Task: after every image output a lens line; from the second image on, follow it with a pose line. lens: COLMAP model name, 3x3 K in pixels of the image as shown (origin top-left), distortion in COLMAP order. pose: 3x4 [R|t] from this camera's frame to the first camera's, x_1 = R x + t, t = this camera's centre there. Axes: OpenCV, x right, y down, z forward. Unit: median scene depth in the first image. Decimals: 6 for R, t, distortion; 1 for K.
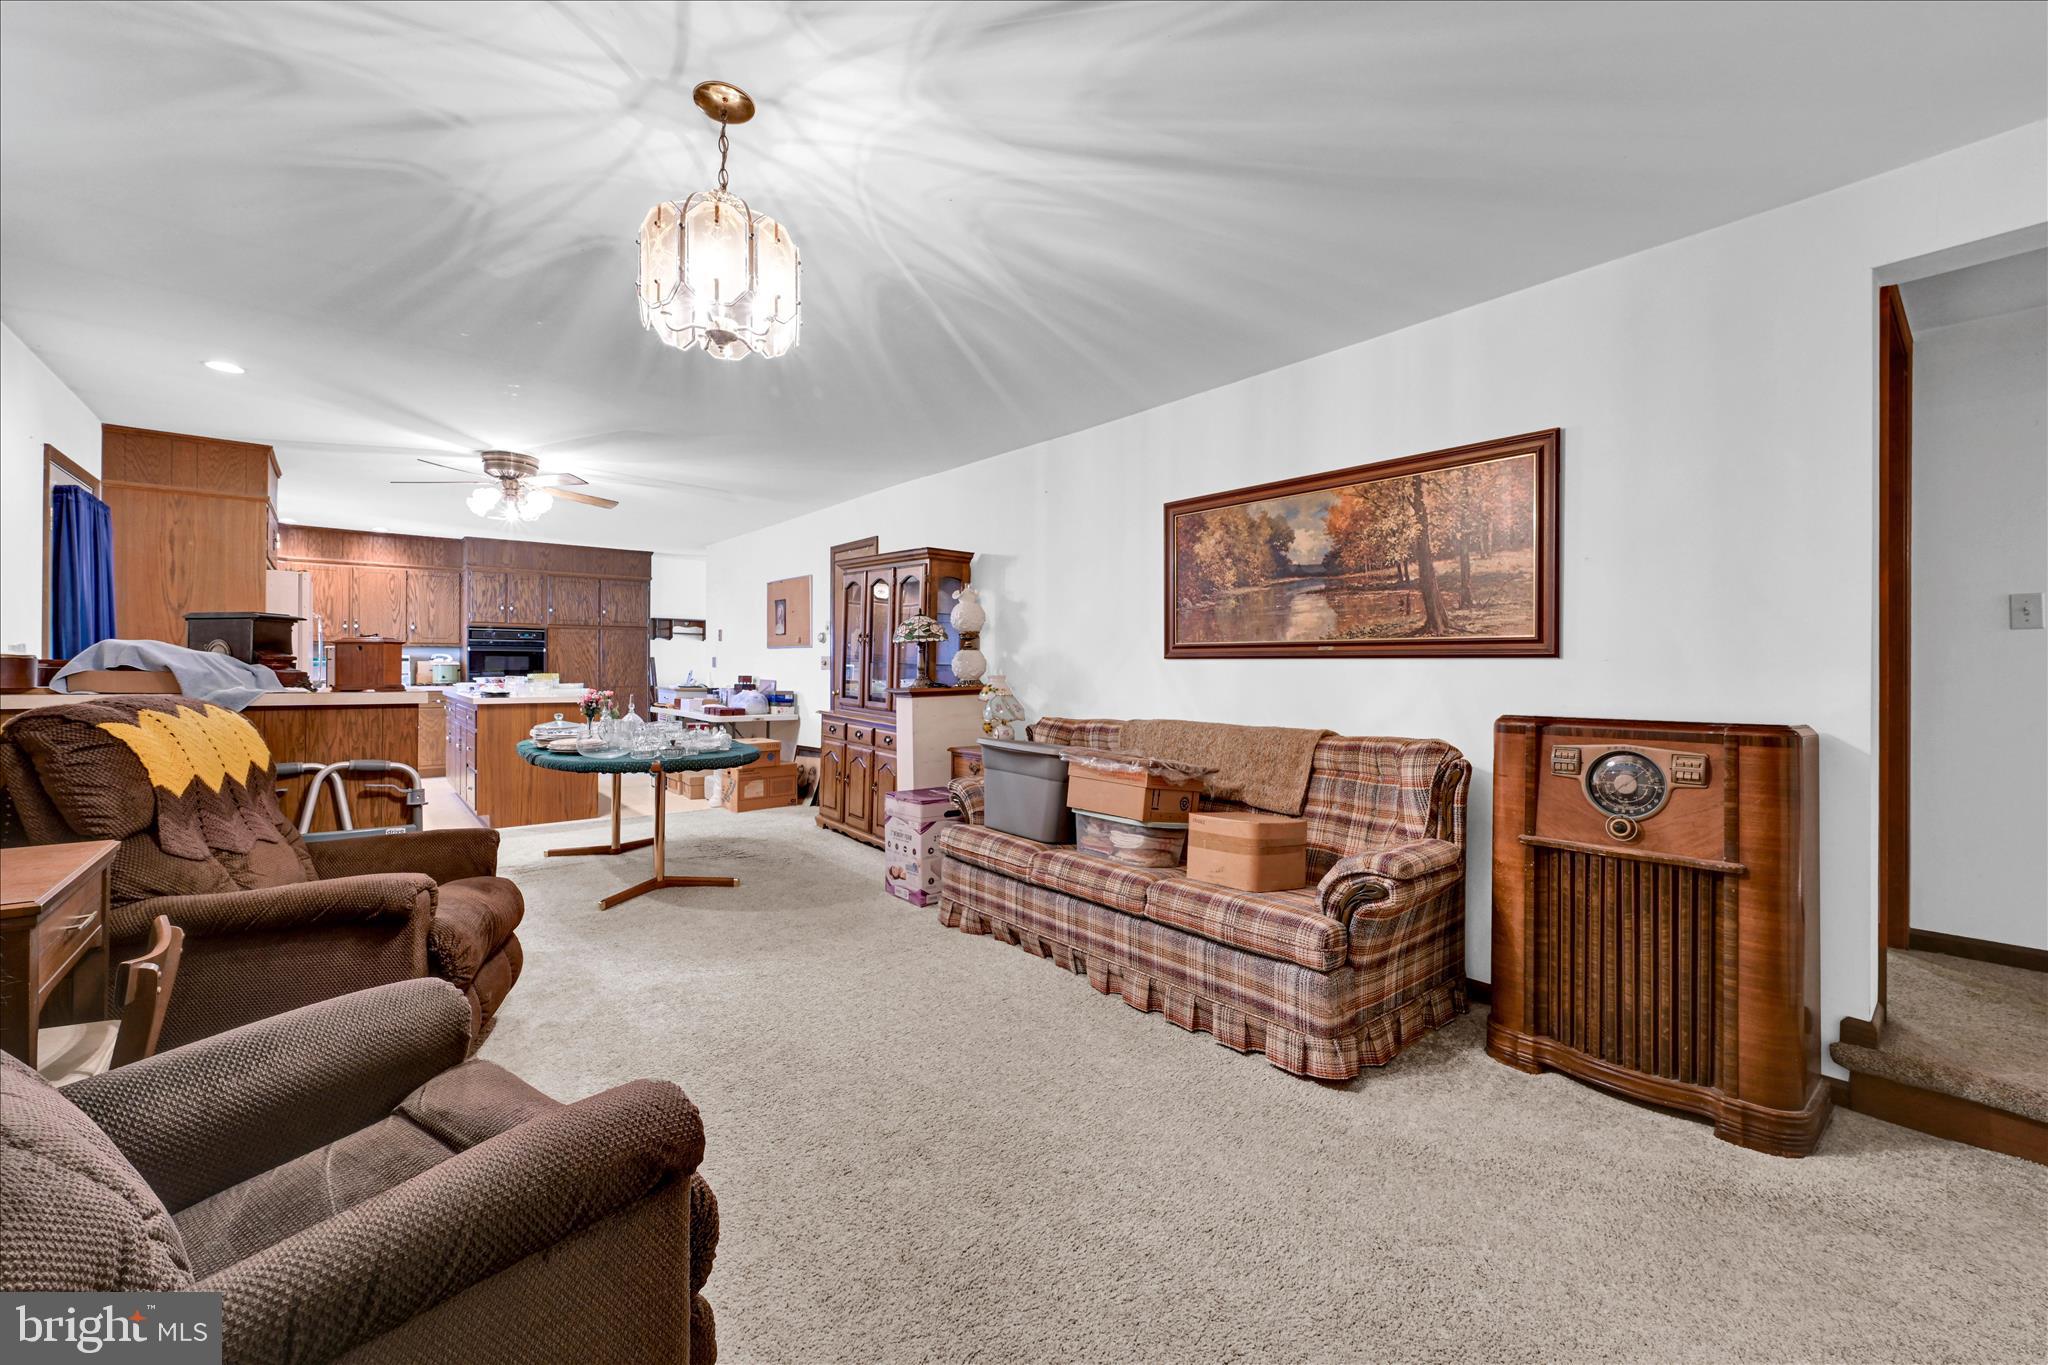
lens RADIAL K [[825.0, 0, 1021.3], [0, 825.0, 671.2], [0, 0, 1]] dist [-0.001676, 0.000360]
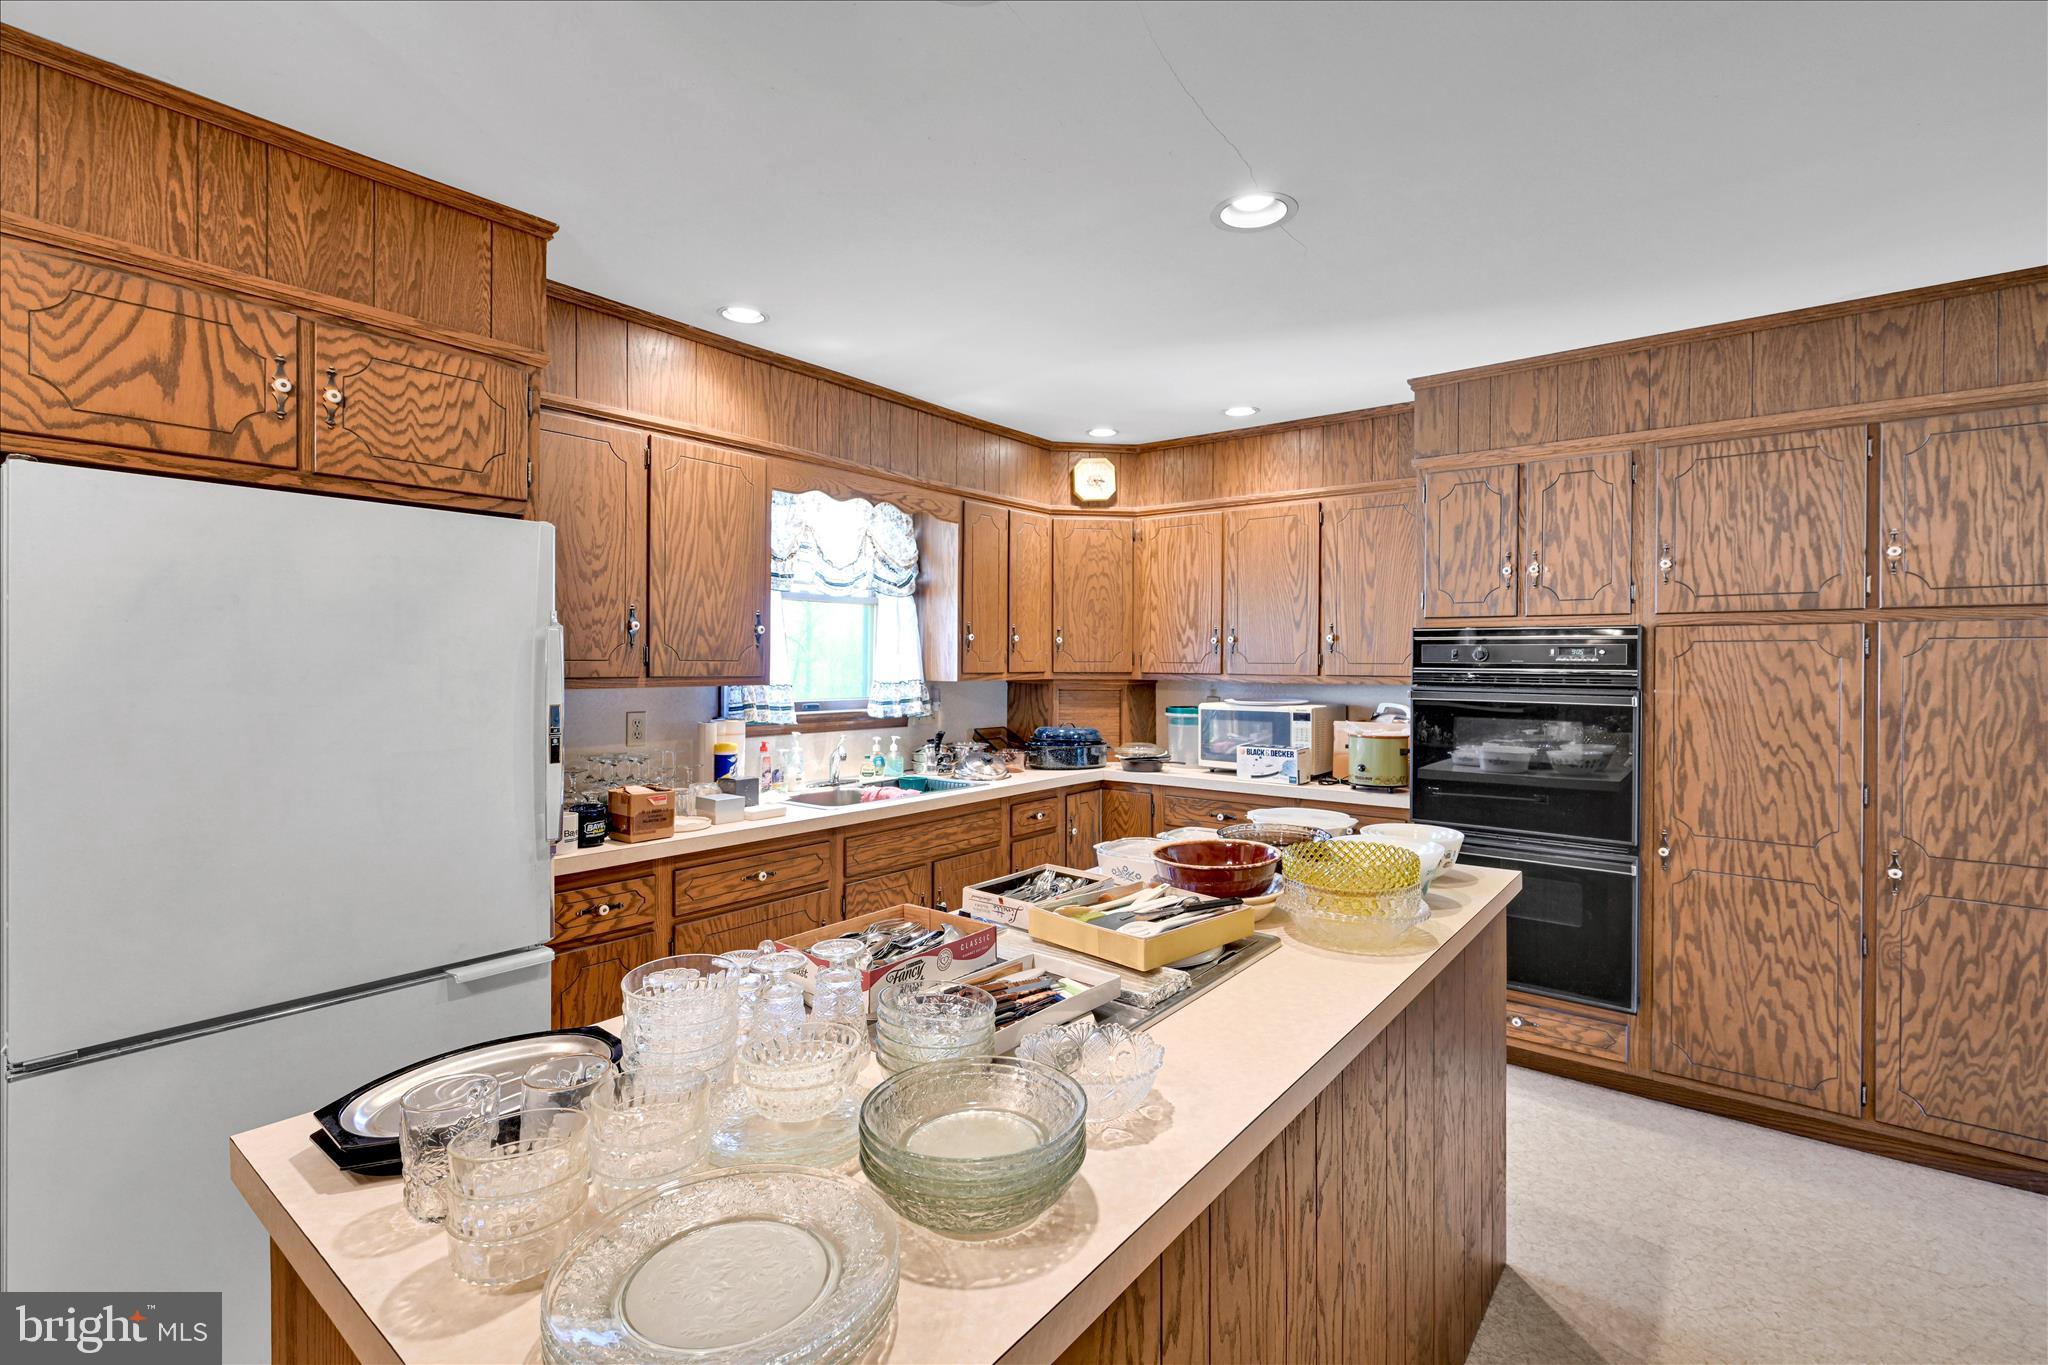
lens RADIAL K [[921.4, 0, 1017.9], [0, 921.4, 671.7], [0, 0, 1]] dist [-0.000797, 0.000083]
pose [[0.211224, 0.009216, -0.977394, -0.316186], [-0.013663, 0.999886, 0.006475, -0.036822], [0.977342, 0.011986, 0.211325, 0.745243]]
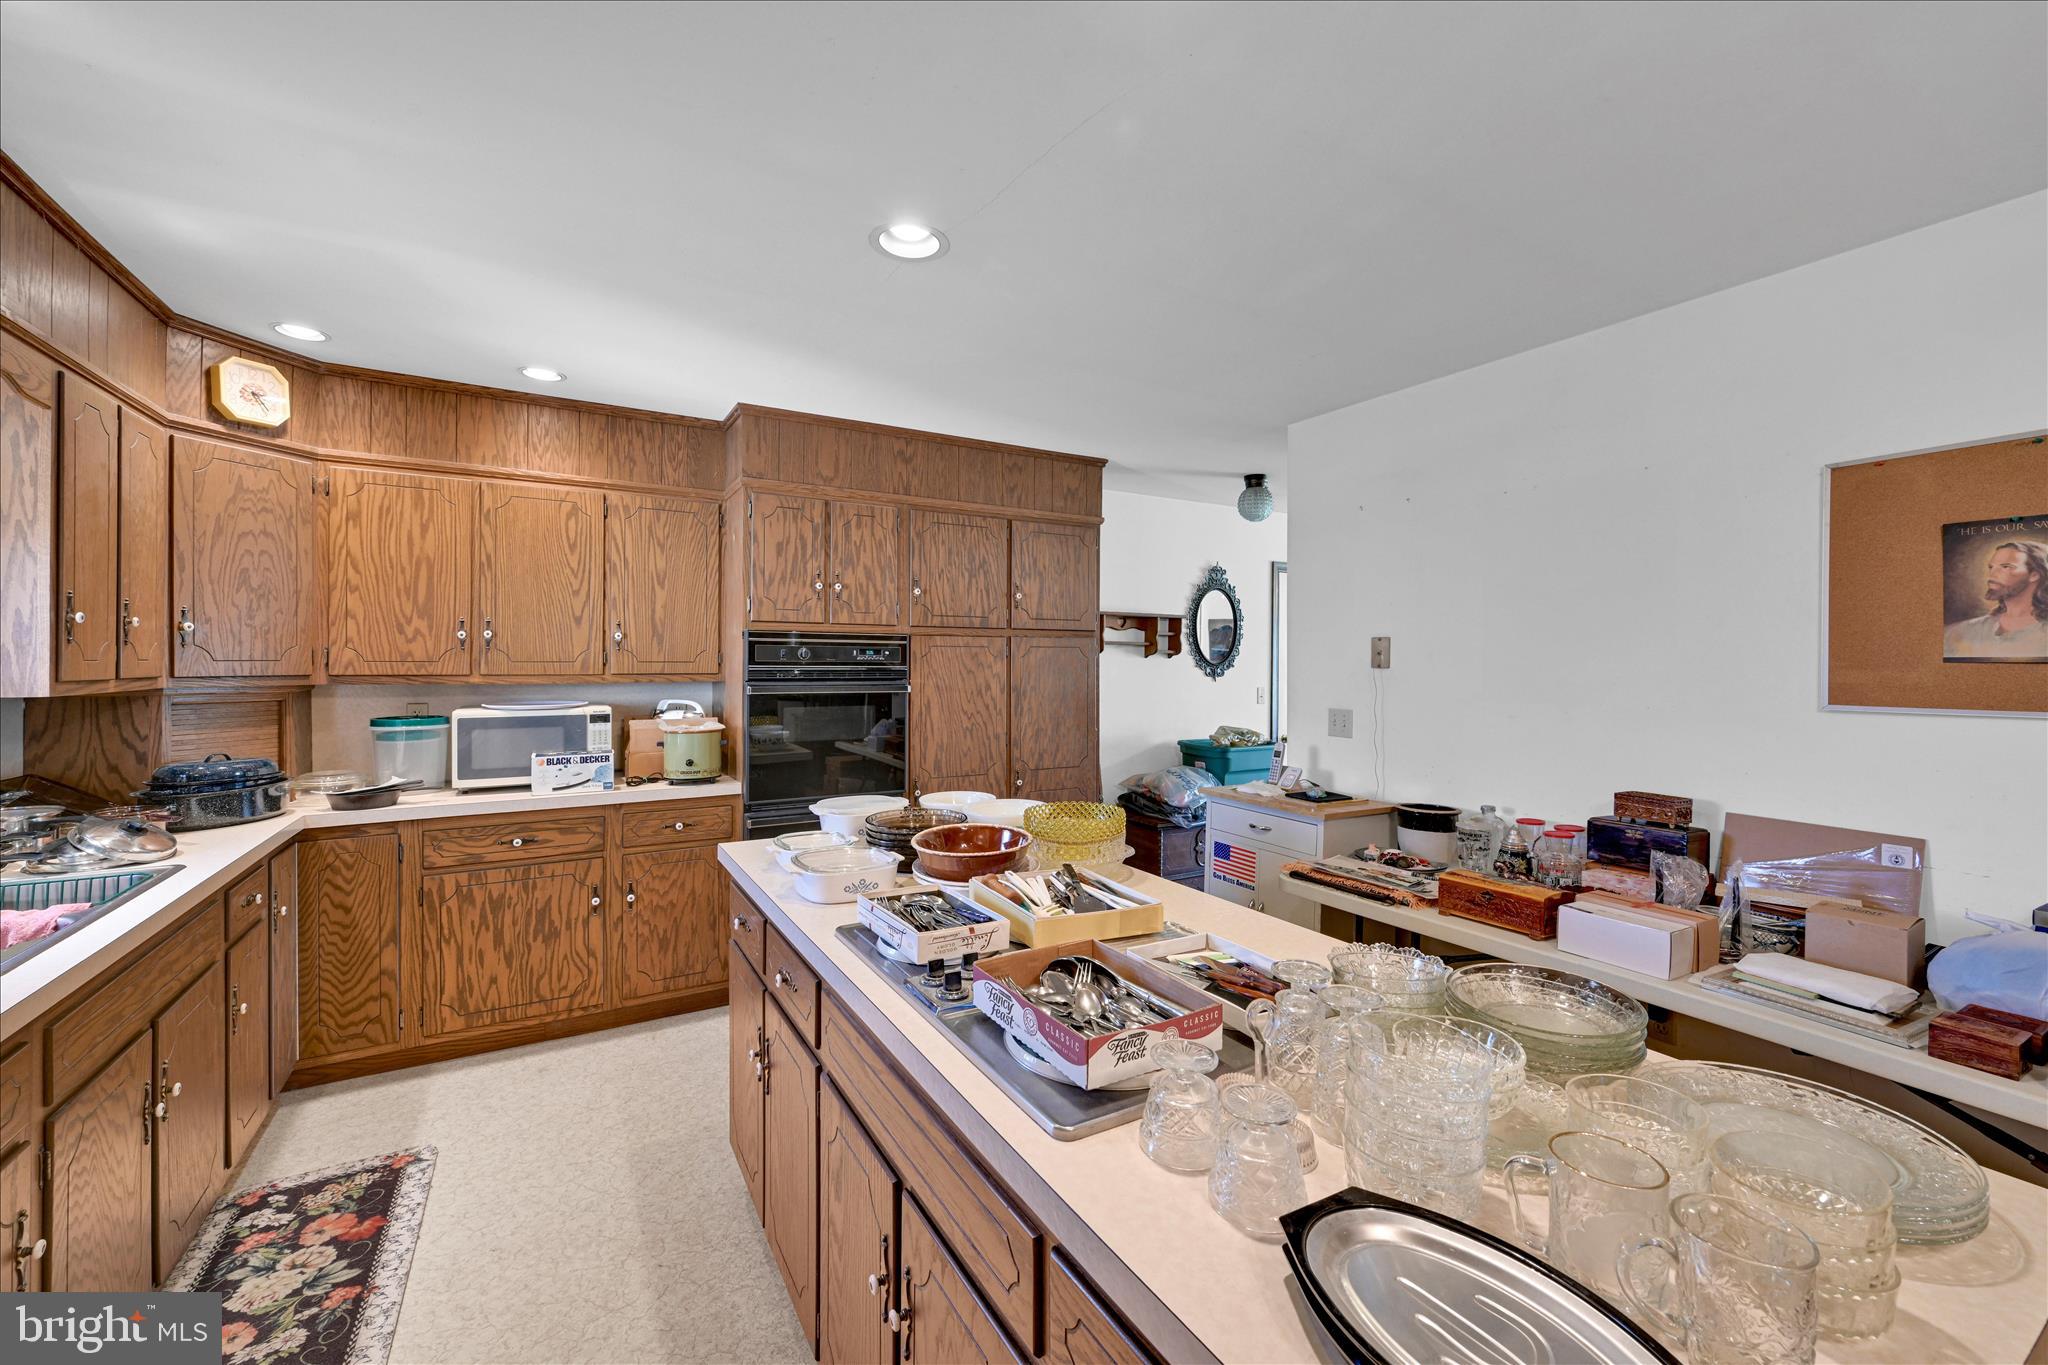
lens RADIAL K [[825.0, 0, 1021.3], [0, 825.0, 671.2], [0, 0, 1]] dist [-0.001676, 0.000360]
pose [[0.988161, 0.001278, -0.153416, -0.478503], [-0.001144, 0.999999, 0.000965, -0.036157], [0.153417, -0.000779, 0.988161, 0.627757]]
